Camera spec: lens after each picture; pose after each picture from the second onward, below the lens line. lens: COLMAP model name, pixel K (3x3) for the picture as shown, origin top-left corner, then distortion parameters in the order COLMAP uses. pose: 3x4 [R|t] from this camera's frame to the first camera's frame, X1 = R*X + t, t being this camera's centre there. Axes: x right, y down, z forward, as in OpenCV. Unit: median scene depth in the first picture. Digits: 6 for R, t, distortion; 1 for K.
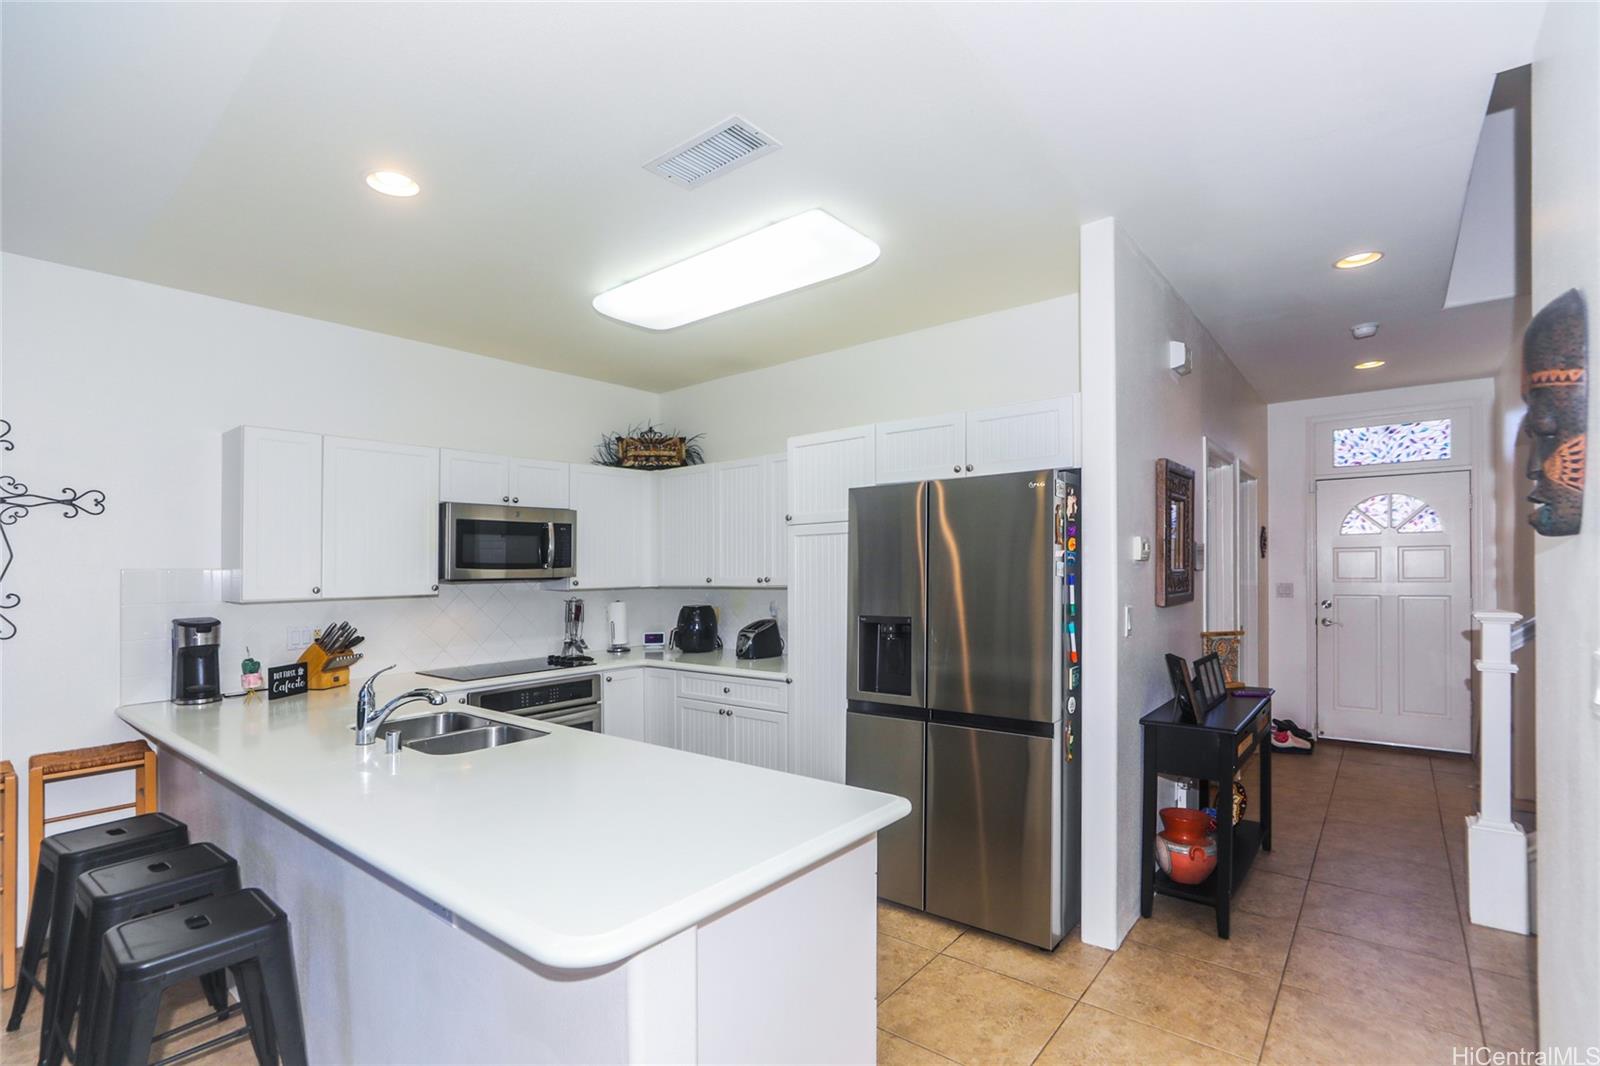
lens RADIAL K [[724.5, 0, 798.7], [0, 724.5, 564.9], [0, 0, 1]] dist [-0.002676, -0.000292]
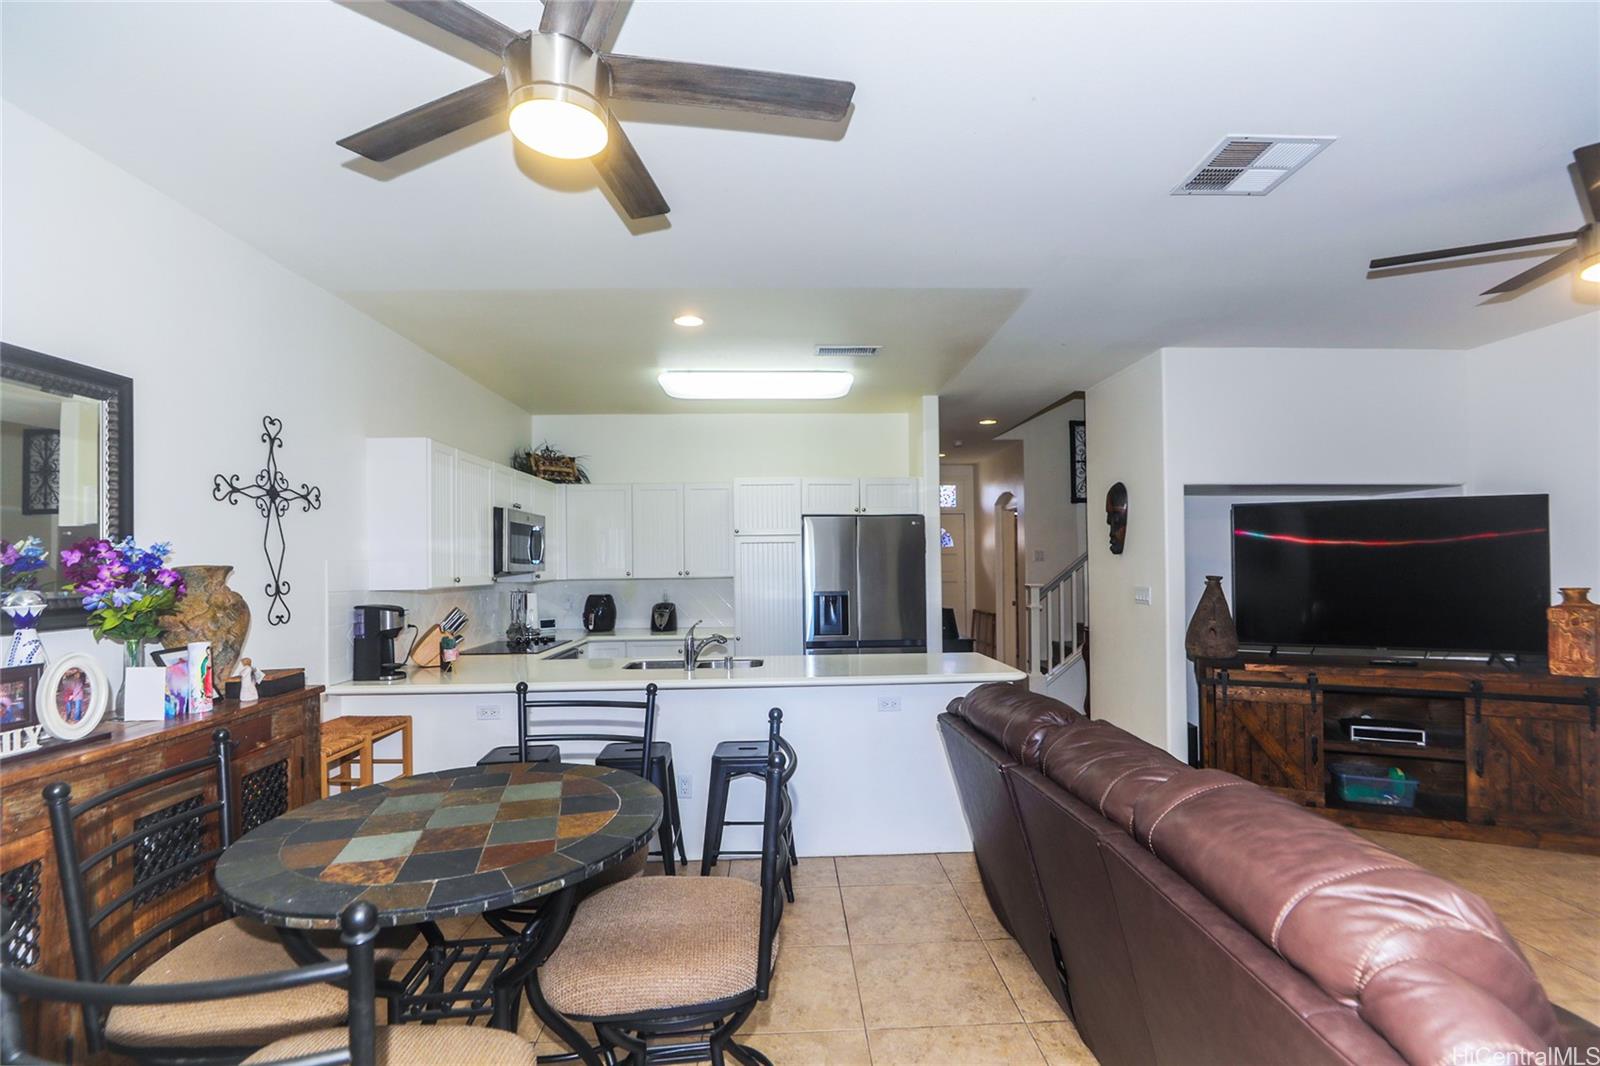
lens RADIAL K [[740.5, 0, 805.5], [0, 740.5, 567.7], [0, 0, 1]] dist [0.000483, 0.000006]
pose [[0.748893, 0.004403, 0.662677, -0.926820], [-0.002914, 0.999990, -0.003351, 0.015483], [-0.662685, 0.000578, 0.748898, -0.250777]]
